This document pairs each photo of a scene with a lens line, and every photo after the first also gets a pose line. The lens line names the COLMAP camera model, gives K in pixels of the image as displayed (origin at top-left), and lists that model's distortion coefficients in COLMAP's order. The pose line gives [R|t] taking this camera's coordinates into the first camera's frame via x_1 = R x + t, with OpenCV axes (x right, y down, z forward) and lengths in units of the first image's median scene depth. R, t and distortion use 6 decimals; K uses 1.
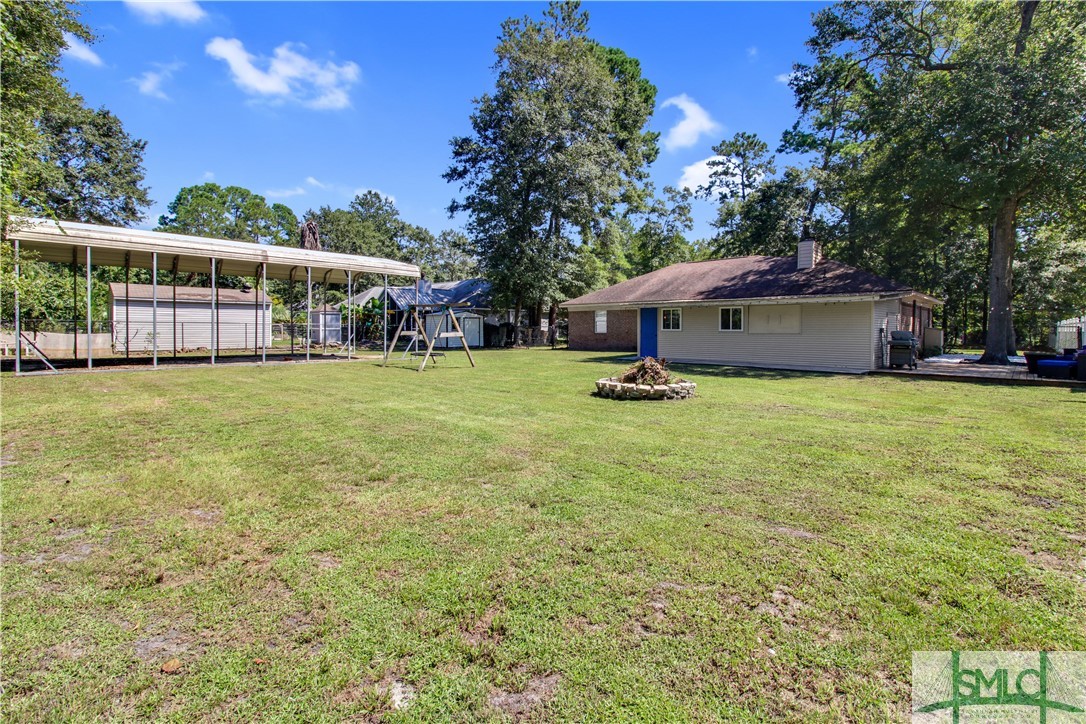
lens RADIAL K [[516.4, 0, 543.4], [0, 516.4, 335.8], [0, 0, 1]] dist [0.000842, -0.000040]
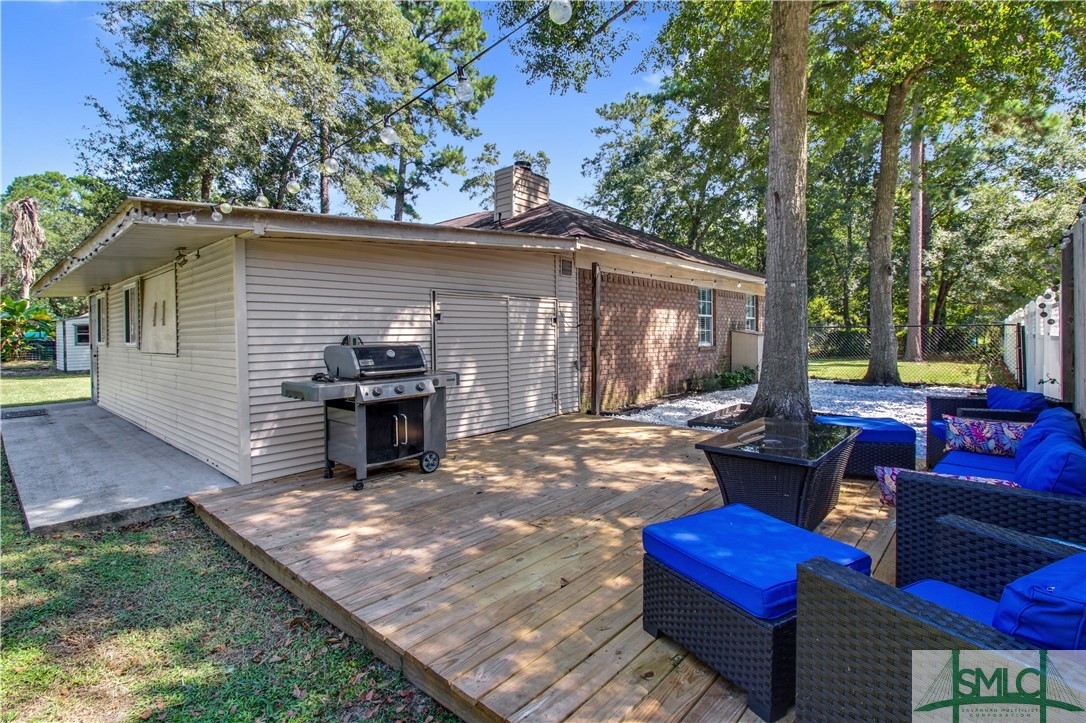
lens RADIAL K [[510.7, 0, 550.5], [0, 510.7, 341.6], [0, 0, 1]] dist [-0.002808, -0.000655]
pose [[0.999931, -0.008782, 0.007812, 0.299966], [0.008852, 0.999920, -0.009060, 0.002942], [-0.007731, 0.009129, 0.999928, 0.256473]]
